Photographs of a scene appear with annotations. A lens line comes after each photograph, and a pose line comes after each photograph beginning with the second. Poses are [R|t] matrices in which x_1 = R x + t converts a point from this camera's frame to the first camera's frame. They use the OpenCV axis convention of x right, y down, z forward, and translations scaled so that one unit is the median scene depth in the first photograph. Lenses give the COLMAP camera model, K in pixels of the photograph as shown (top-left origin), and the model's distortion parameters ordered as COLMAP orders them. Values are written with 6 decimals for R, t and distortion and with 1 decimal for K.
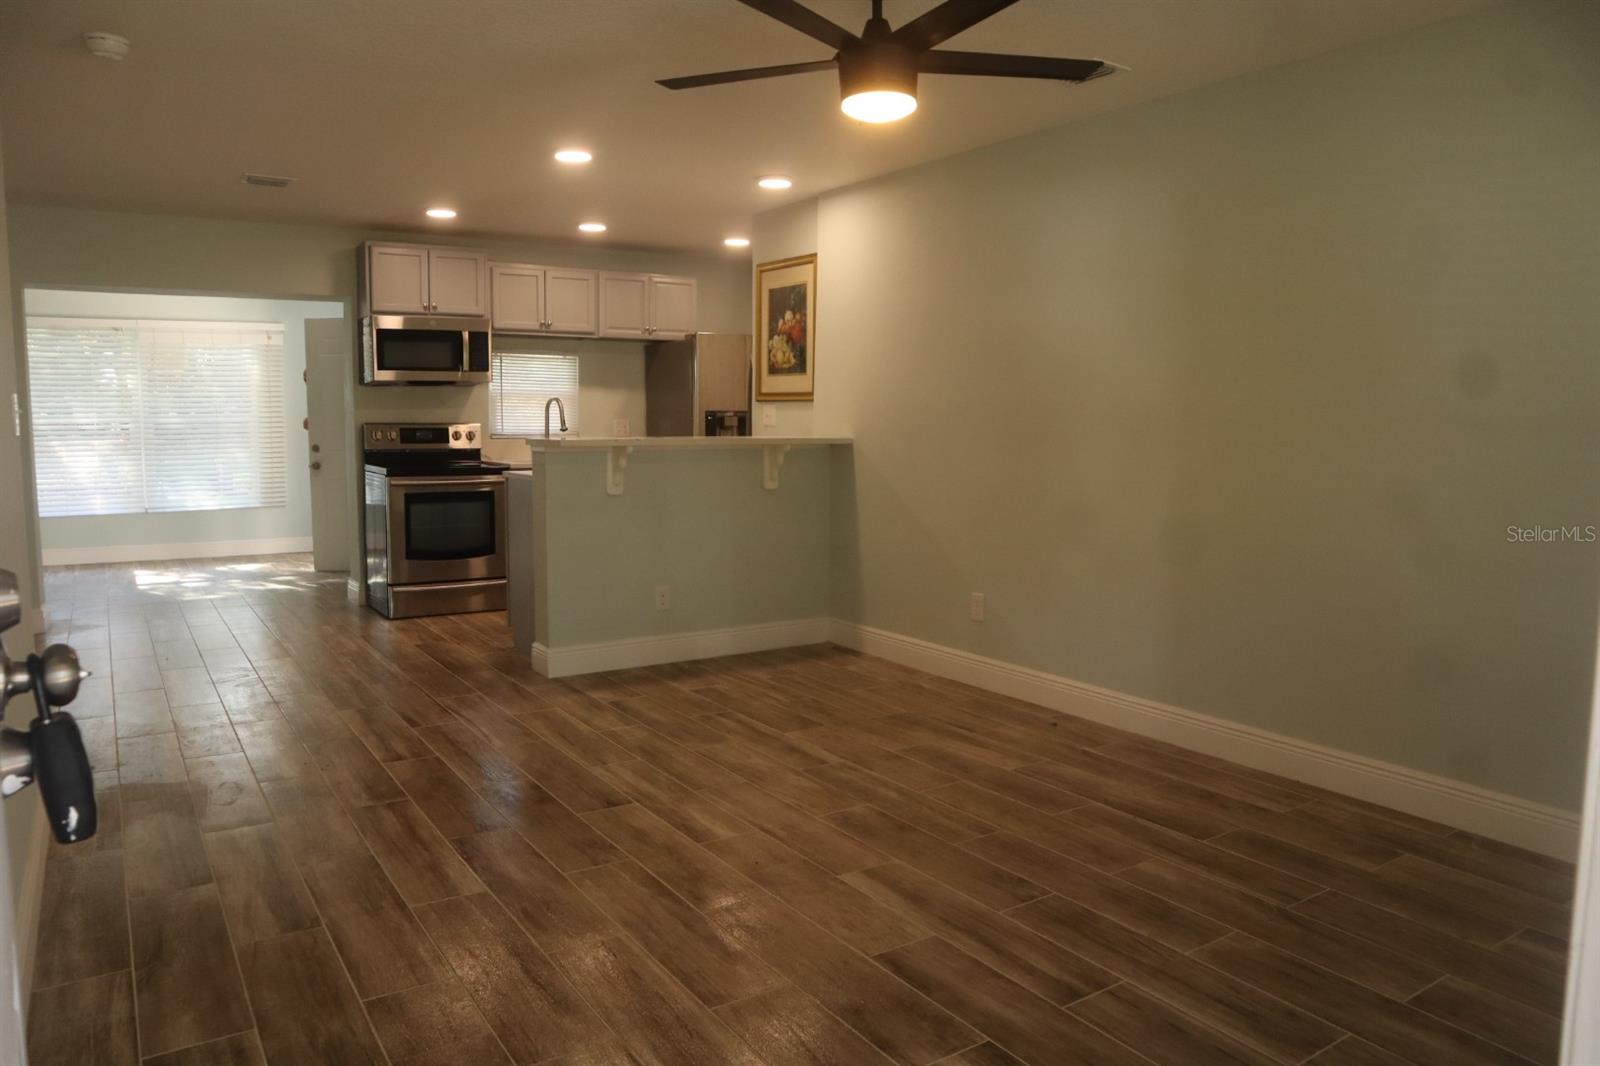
lens RADIAL K [[1106.7, 0, 800.0], [0, 1106.7, 533.0], [0, 0, 1]] dist [-0.130776, 0.080891]
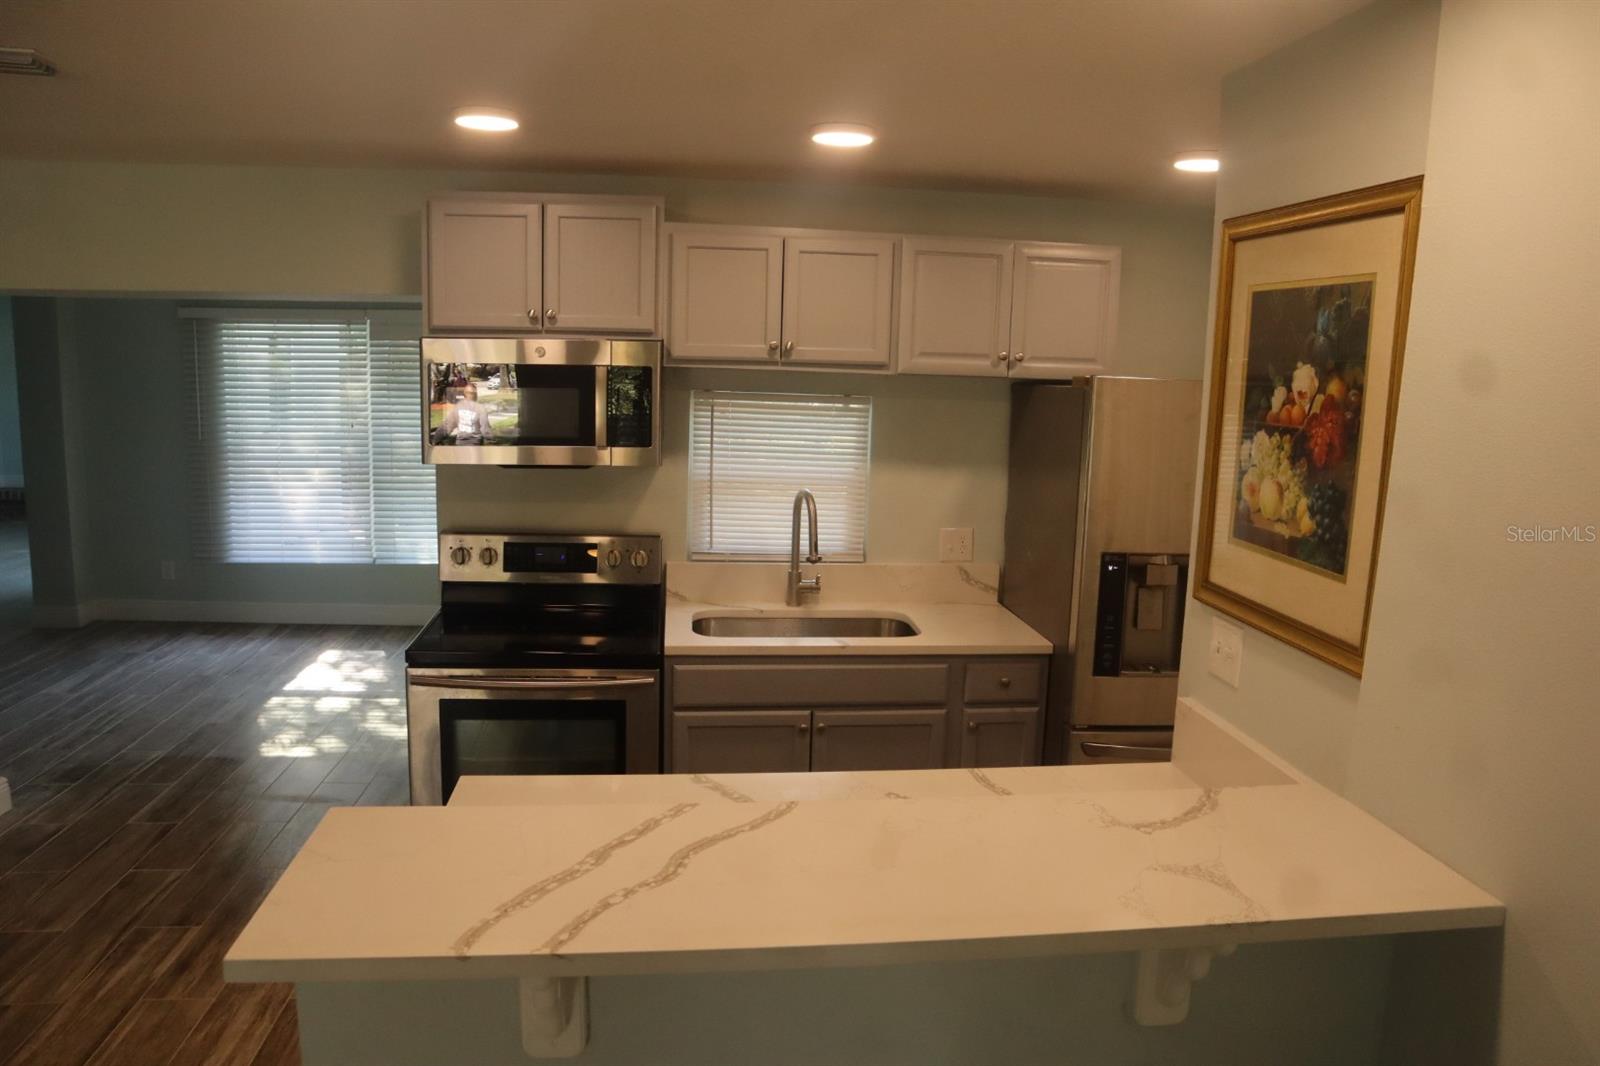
lens RADIAL K [[1106.7, 0, 800.0], [0, 1106.7, 533.0], [0, 0, 1]] dist [-0.130776, 0.080891]
pose [[0.890205, 0.091835, -0.446208, 0.002837], [-0.072912, 0.995566, 0.059436, -0.155477], [0.449688, -0.020377, 0.892953, 0.630874]]
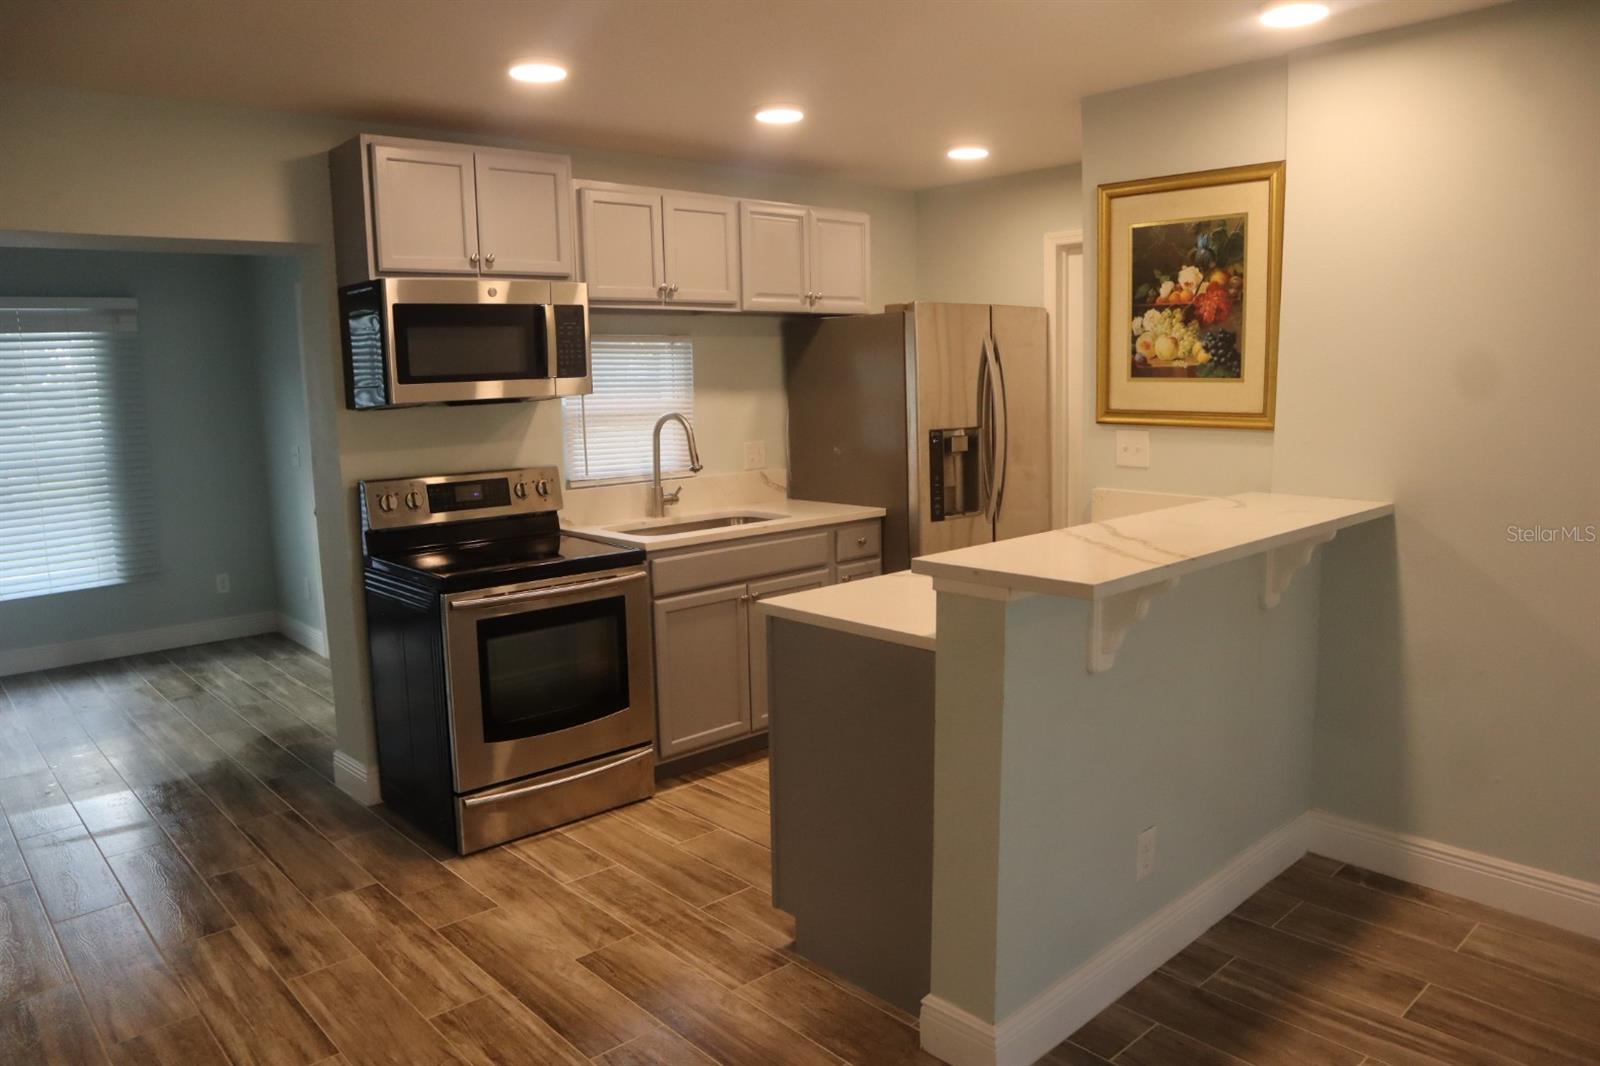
lens RADIAL K [[1106.7, 0, 800.0], [0, 1106.7, 533.0], [0, 0, 1]] dist [-0.130776, 0.080891]
pose [[0.987562, -0.048431, 0.149583, -0.287189], [0.042608, 0.998213, 0.041891, -0.094199], [-0.151345, -0.034996, 0.987861, 0.462140]]
